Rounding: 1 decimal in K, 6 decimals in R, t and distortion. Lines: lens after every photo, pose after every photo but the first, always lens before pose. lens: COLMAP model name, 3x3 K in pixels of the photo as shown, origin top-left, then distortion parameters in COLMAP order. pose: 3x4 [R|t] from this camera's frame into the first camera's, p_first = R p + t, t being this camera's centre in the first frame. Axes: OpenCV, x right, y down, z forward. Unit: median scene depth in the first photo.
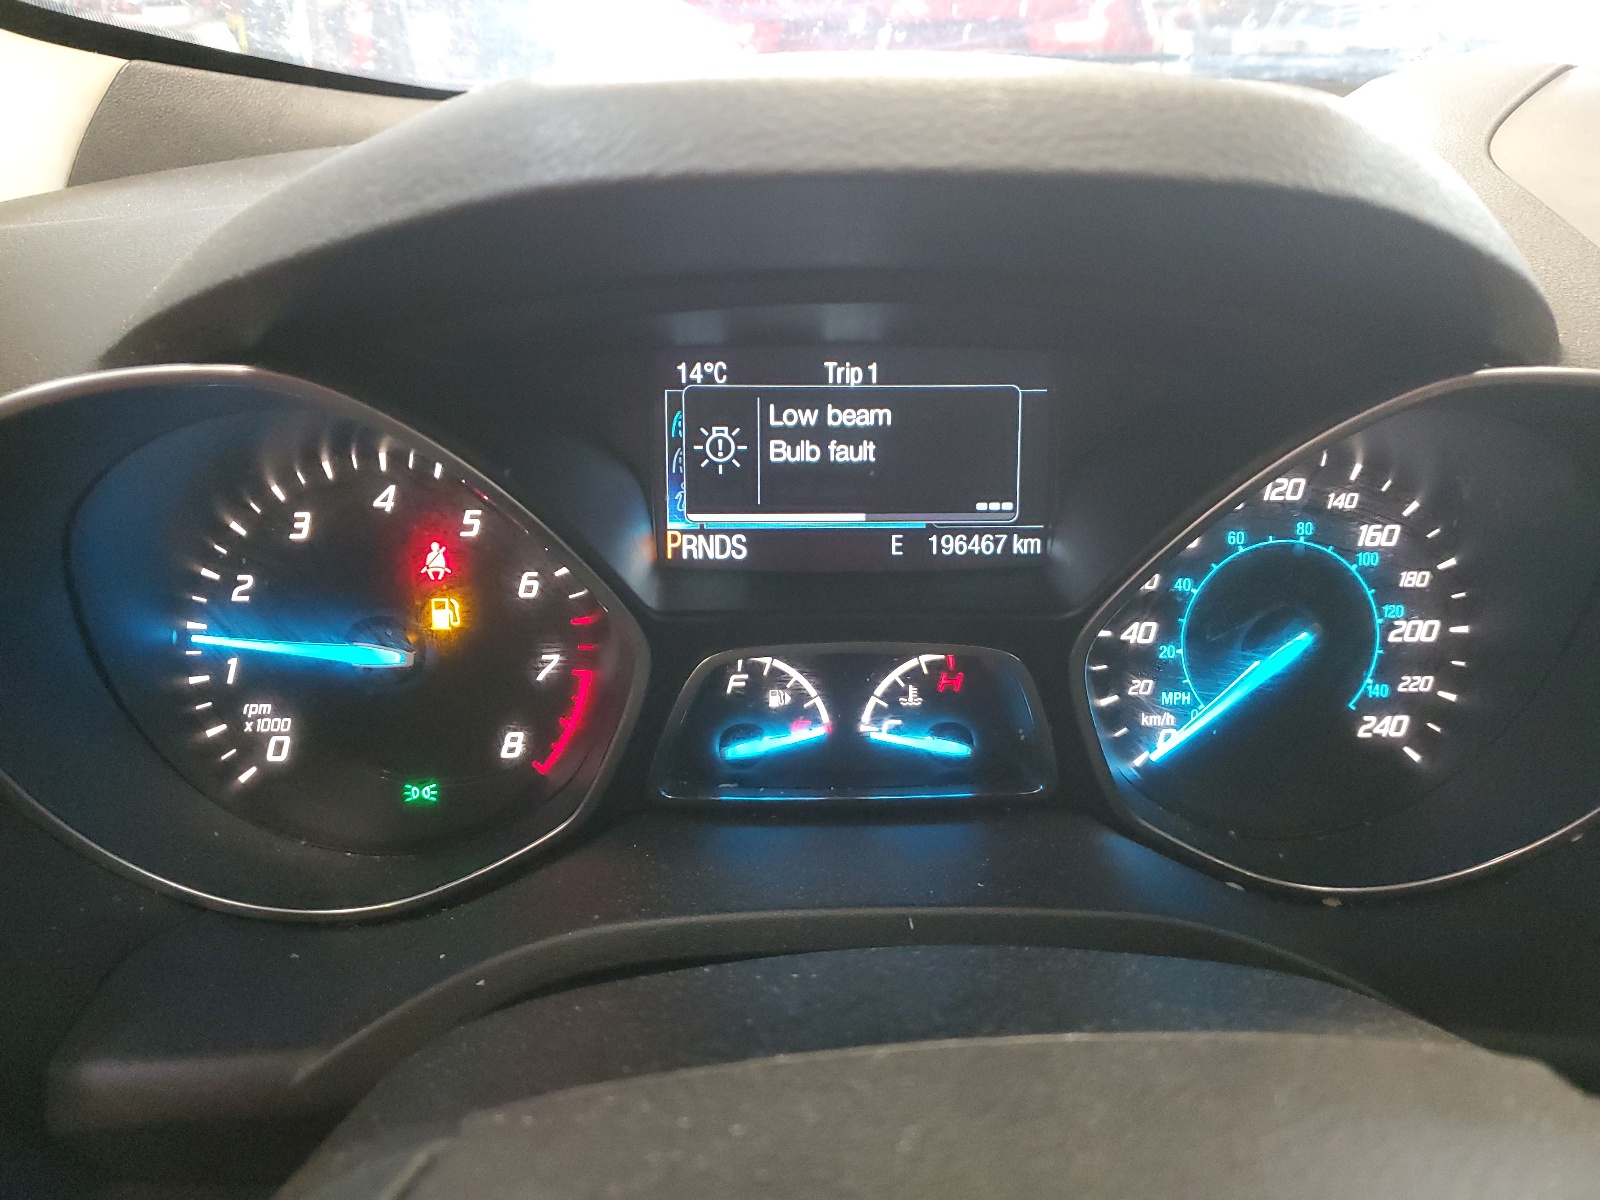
lens RADIAL K [[1236.9, 0, 800.2], [0, 1236.9, 600.8], [0, 0, 1]] dist [-0.003619, -0.000987]
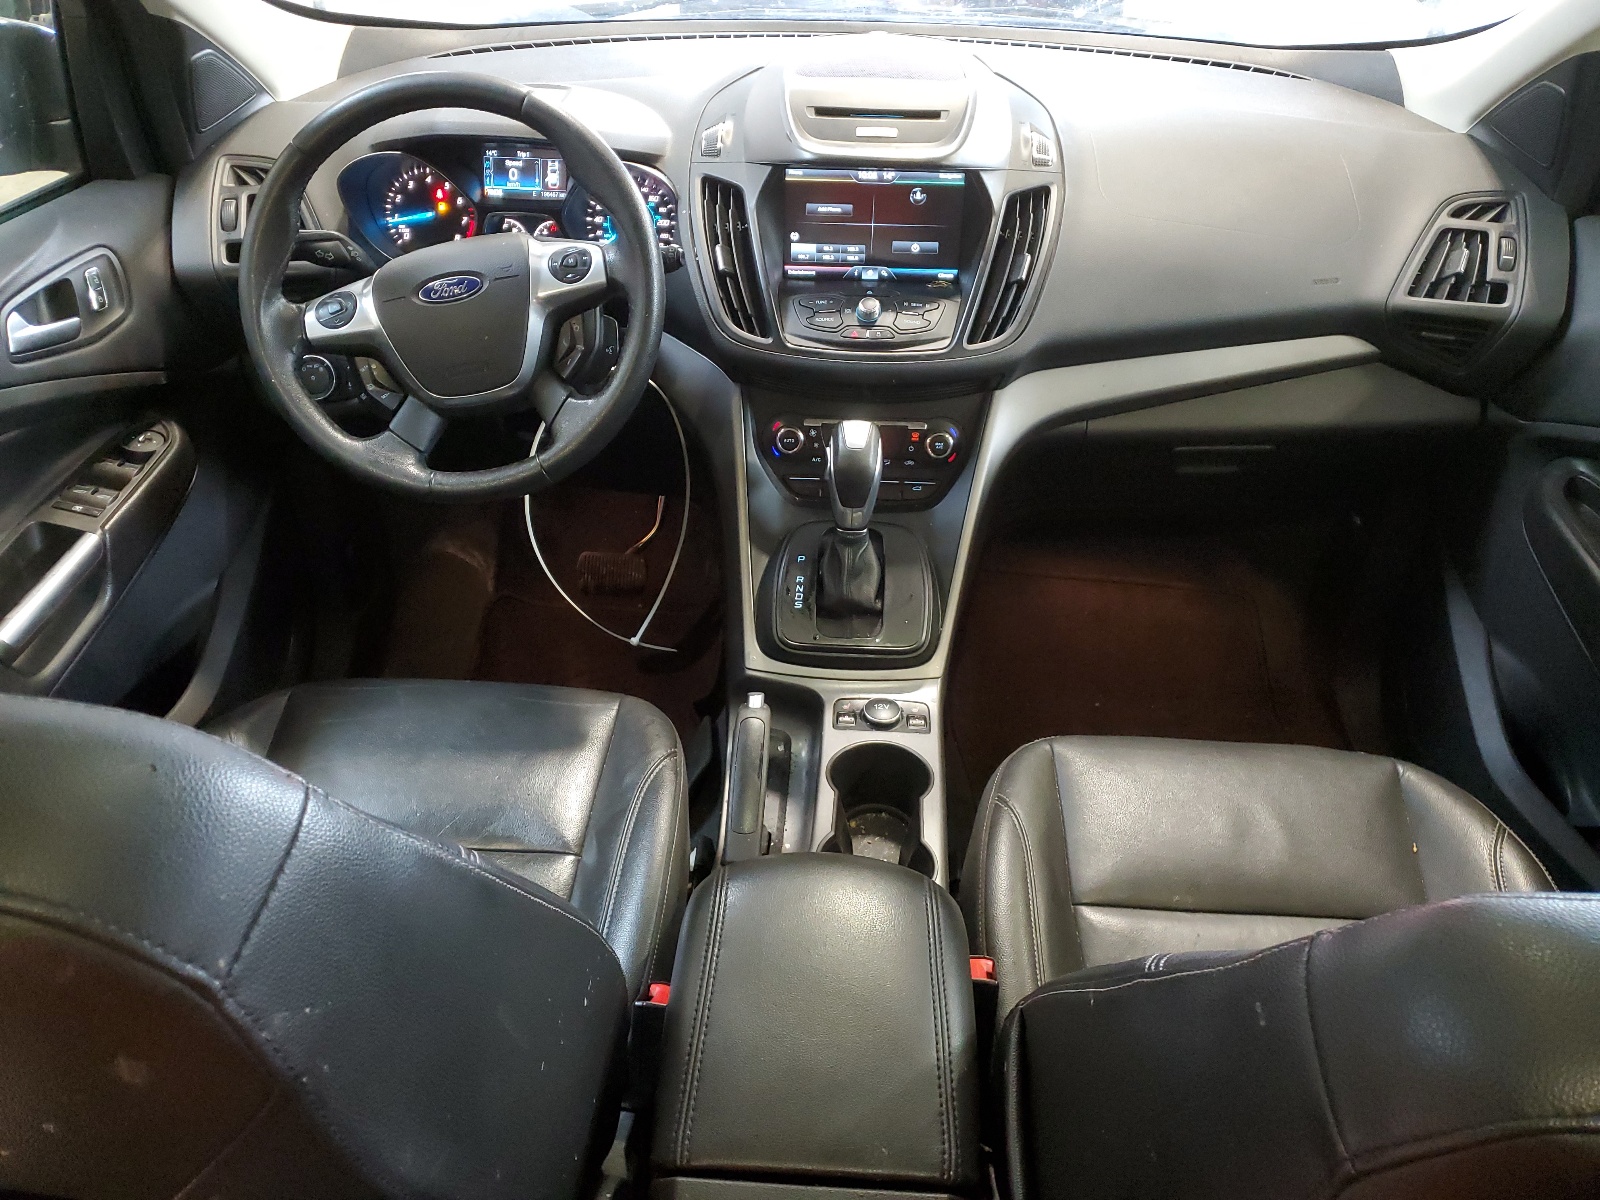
lens RADIAL K [[1236.9, 0, 799.0], [0, 1236.9, 599.8], [0, 0, 1]] dist [-0.003619, -0.000987]
pose [[0.995221, 0.068551, -0.069542, 1.420651], [-0.050939, 0.972044, 0.229207, 0.304100], [0.083310, -0.224569, 0.970890, -3.590825]]
